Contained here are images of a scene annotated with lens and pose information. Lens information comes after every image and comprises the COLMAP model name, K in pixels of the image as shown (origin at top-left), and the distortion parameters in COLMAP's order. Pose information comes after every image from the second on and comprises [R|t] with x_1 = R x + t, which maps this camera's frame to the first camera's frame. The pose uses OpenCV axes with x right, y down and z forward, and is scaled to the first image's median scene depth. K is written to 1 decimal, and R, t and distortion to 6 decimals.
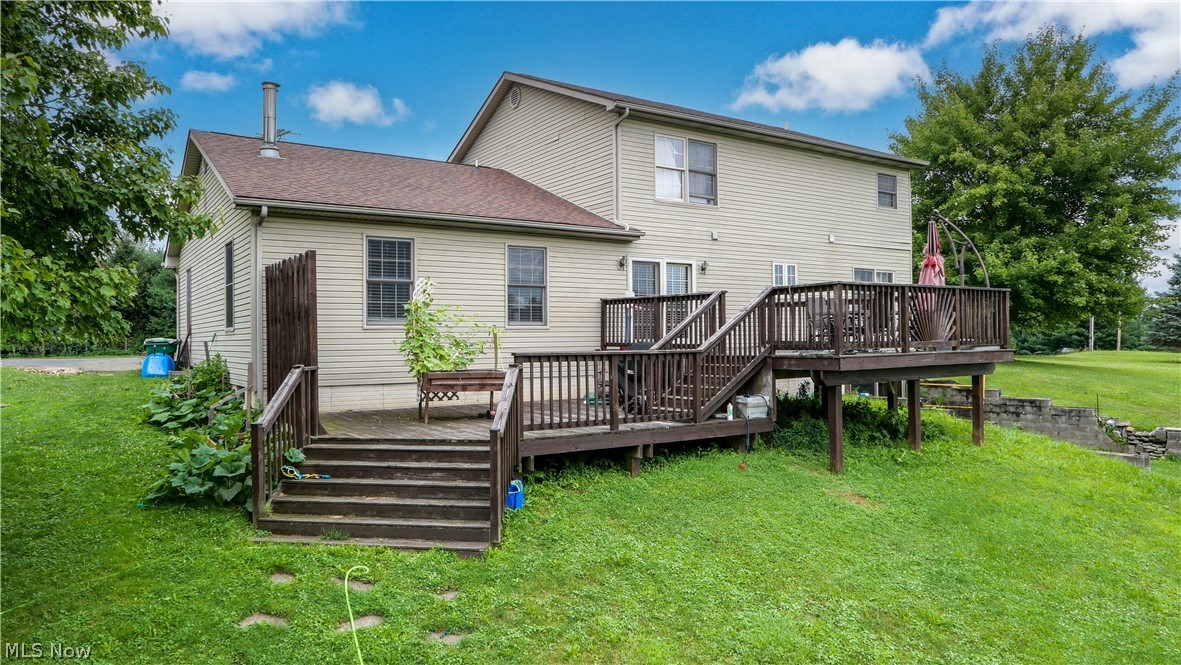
lens RADIAL K [[784.7, 0, 598.7], [0, 784.7, 330.6], [0, 0, 1]] dist [0.000918, -0.000465]
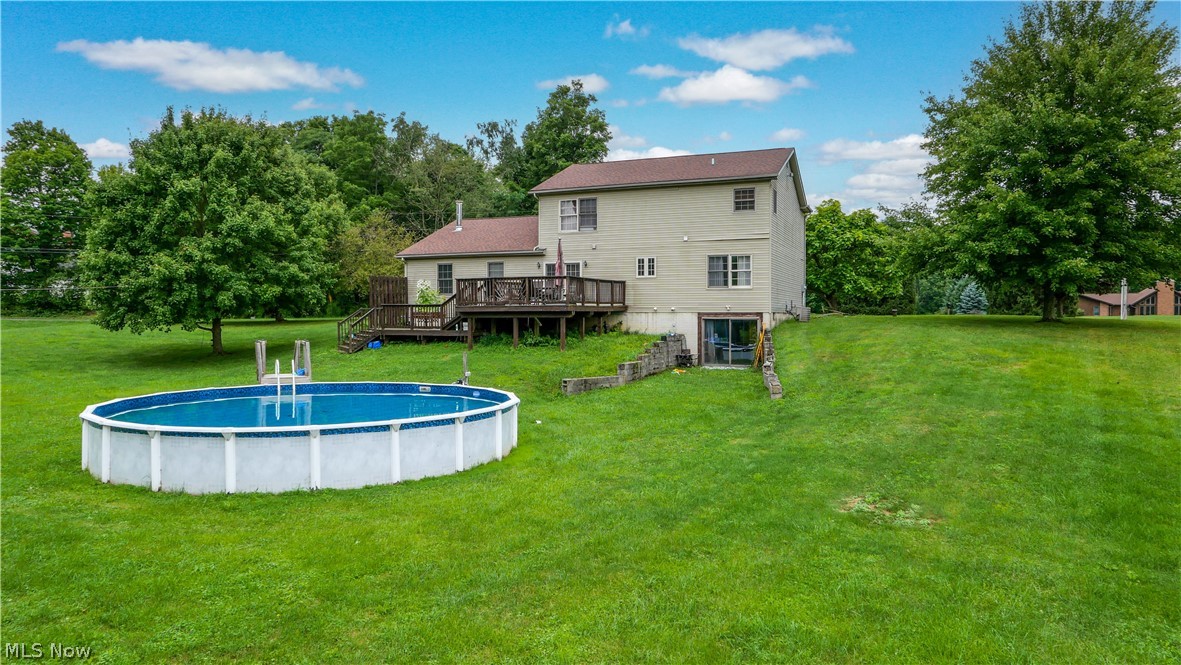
lens RADIAL K [[779.1, 0, 589.2], [0, 779.1, 356.2], [0, 0, 1]] dist [0.005007, 0.001210]
pose [[0.557220, 0.052891, -0.828679, 2.011290], [0.002146, 0.997874, 0.065132, 0.022903], [0.830362, -0.038071, 0.555922, -0.073407]]
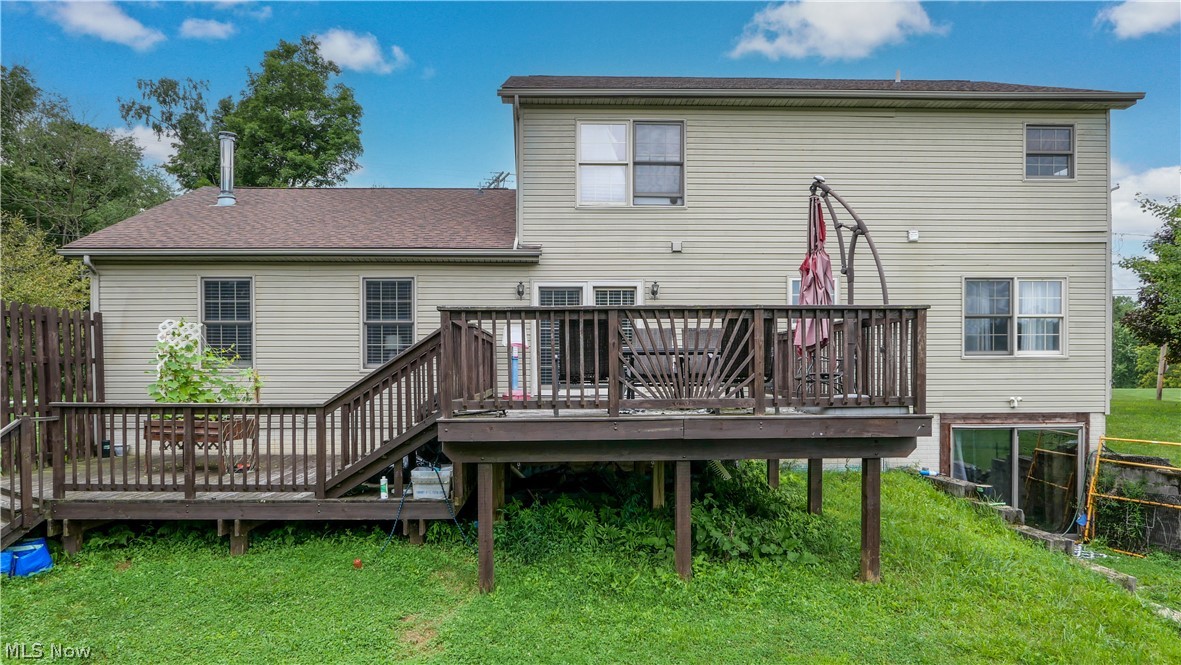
lens RADIAL K [[804.3, 0, 565.2], [0, 804.3, 402.0], [0, 0, 1]] dist [0.002320, -0.001136]
pose [[0.843606, 0.021382, -0.536537, 0.552233], [-0.000975, 0.999266, 0.038290, -0.004428], [0.536963, -0.031779, 0.843007, 0.352711]]
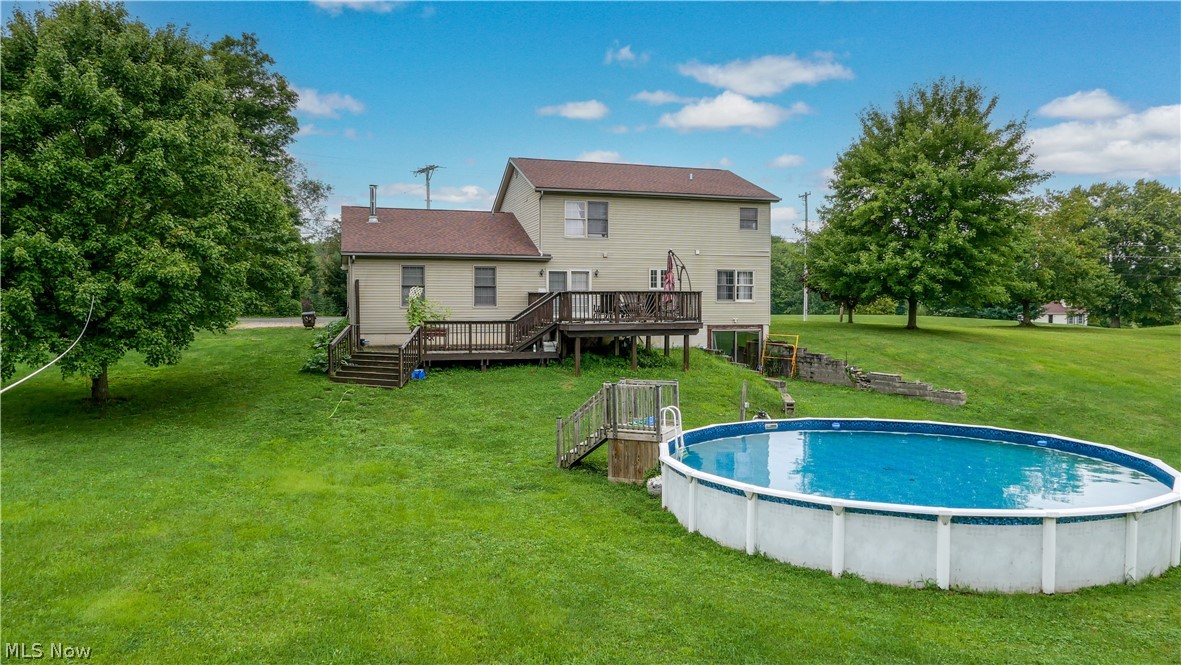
lens RADIAL K [[779.1, 0, 589.2], [0, 779.1, 356.2], [0, 0, 1]] dist [0.005007, 0.001210]
pose [[0.957057, 0.026925, -0.288647, 0.732928], [-0.005996, 0.997303, 0.073148, -0.026967], [0.289838, -0.068276, 0.954637, -0.812771]]
